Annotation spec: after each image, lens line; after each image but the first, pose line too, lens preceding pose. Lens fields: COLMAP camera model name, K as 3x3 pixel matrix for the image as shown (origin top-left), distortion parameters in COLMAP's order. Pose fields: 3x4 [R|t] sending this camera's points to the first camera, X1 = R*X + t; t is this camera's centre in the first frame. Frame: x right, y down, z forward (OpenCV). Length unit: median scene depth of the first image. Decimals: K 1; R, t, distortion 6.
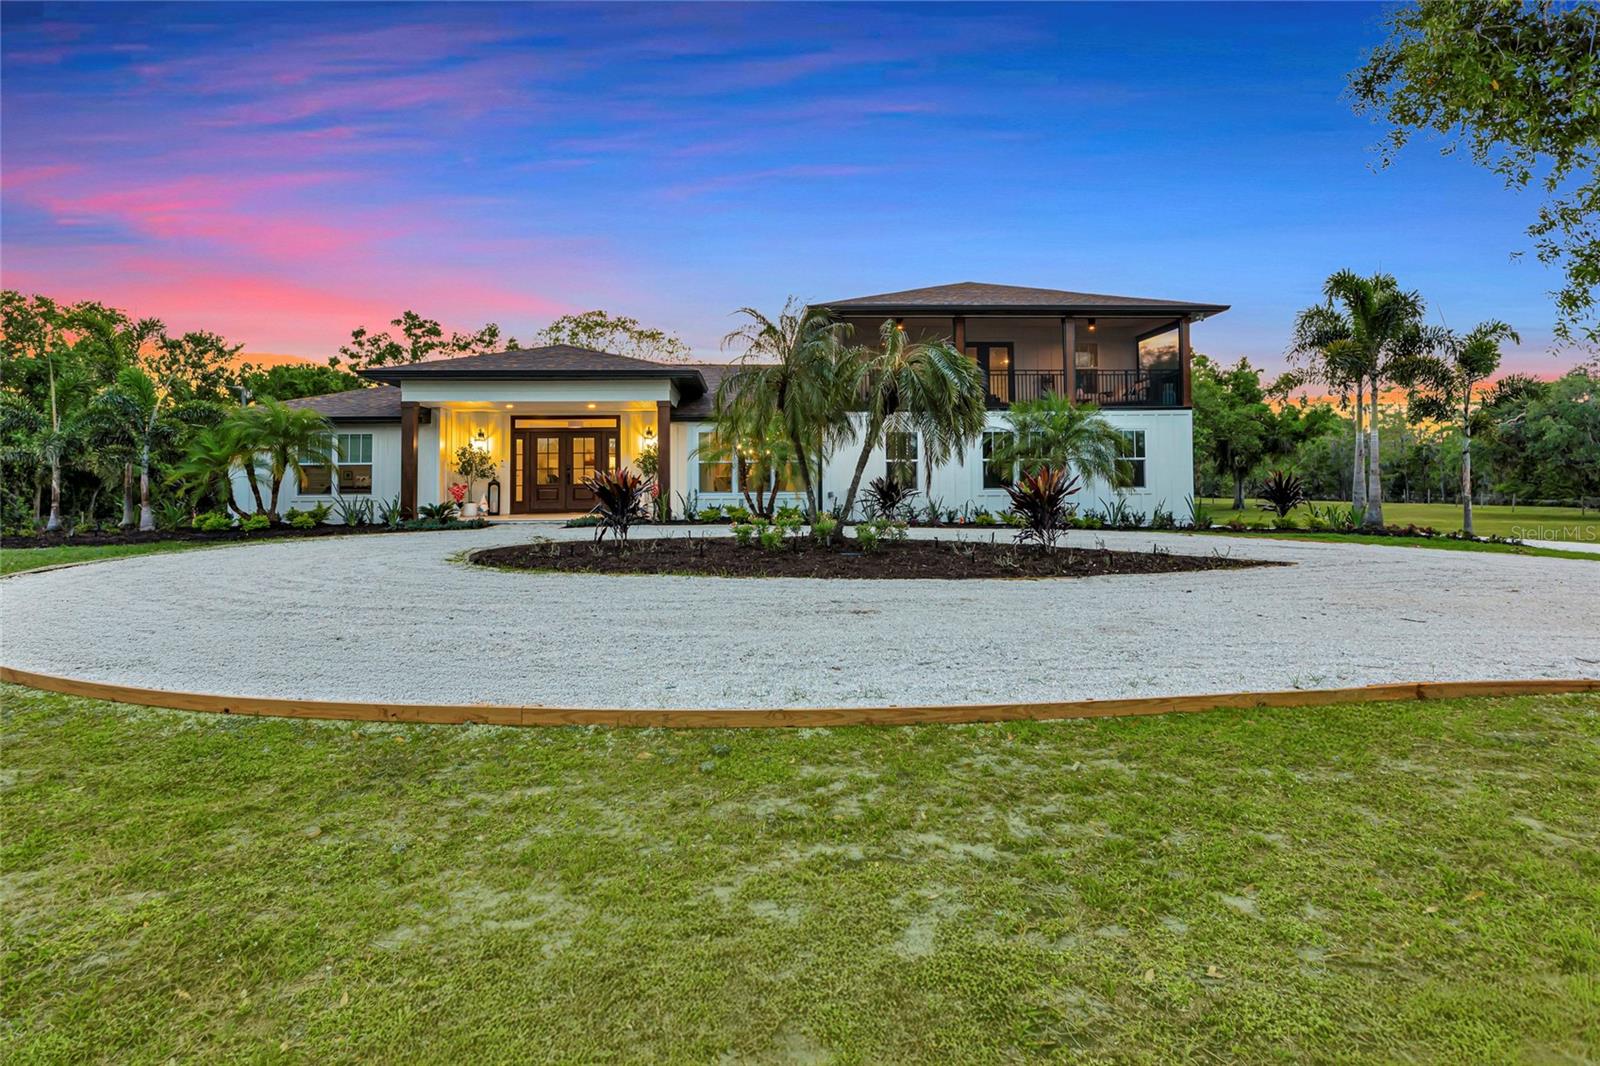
lens RADIAL K [[922.9, 0, 801.1], [0, 922.9, 527.1], [0, 0, 1]] dist [0.000149, -0.000095]
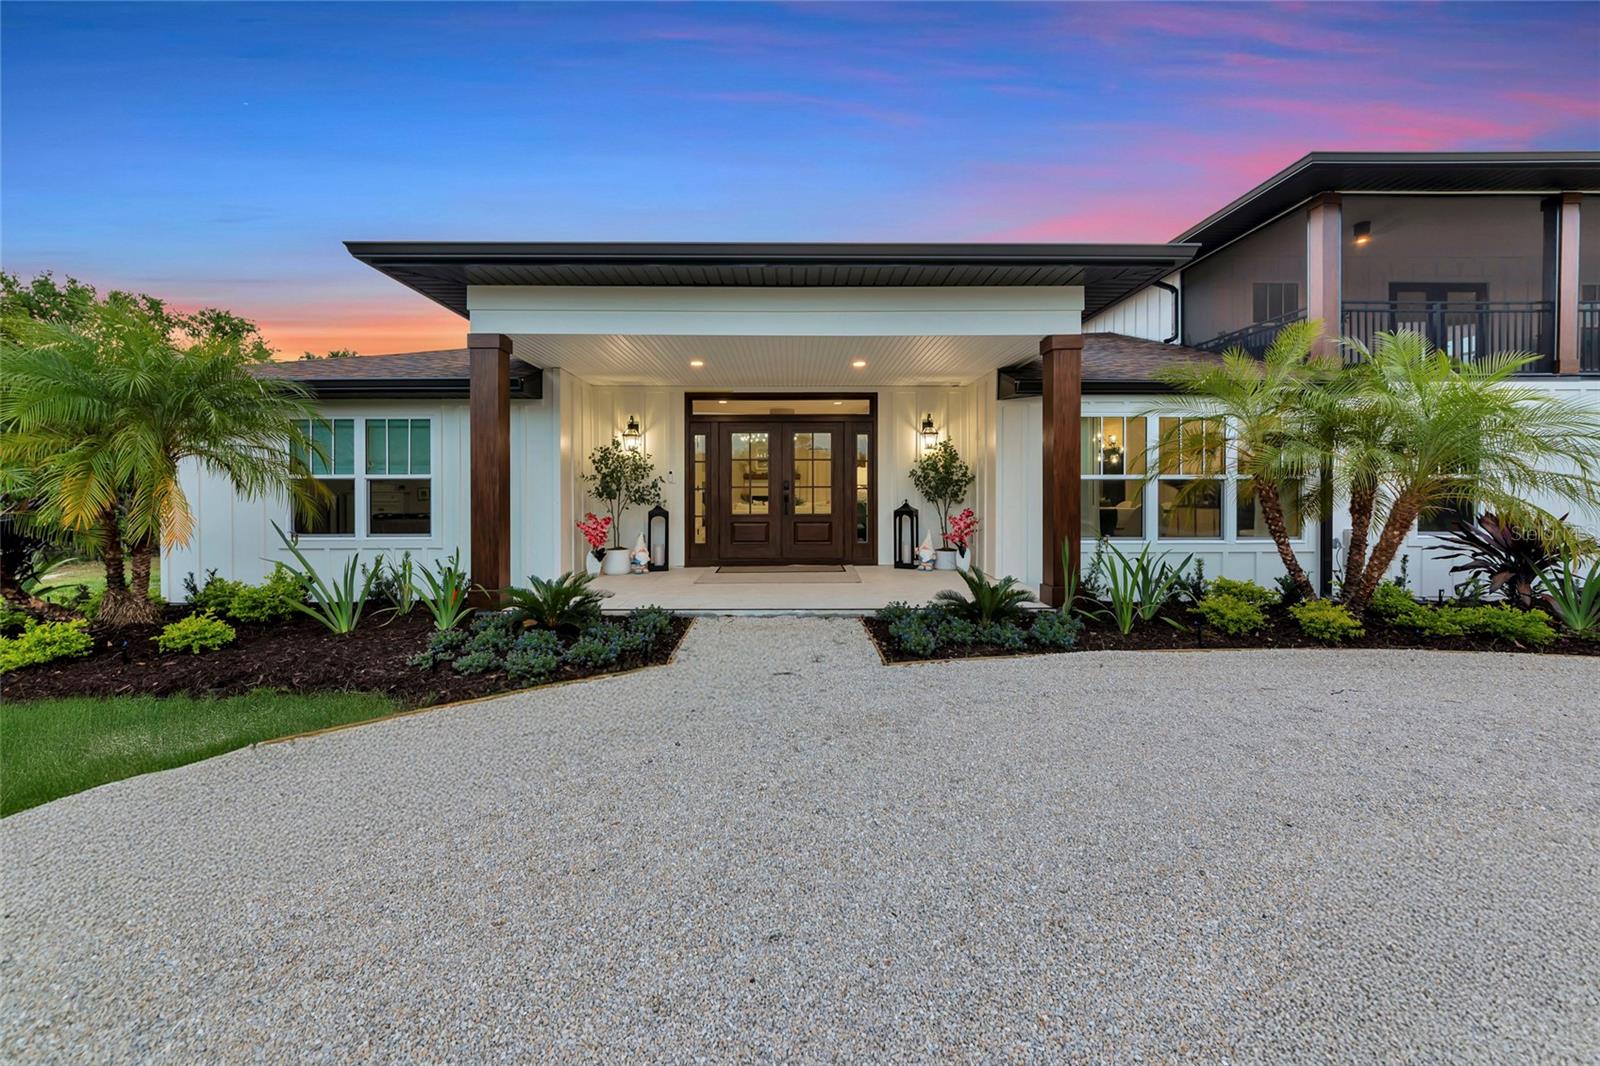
lens RADIAL K [[641.1, 0, 800.2], [0, 641.1, 540.1], [0, 0, 1]] dist [0.001630, 0.000080]
pose [[0.999819, 0.009327, -0.016599, -0.239536], [-0.008761, 0.999388, 0.033853, -0.044621], [0.016904, -0.033702, 0.999289, 0.612259]]
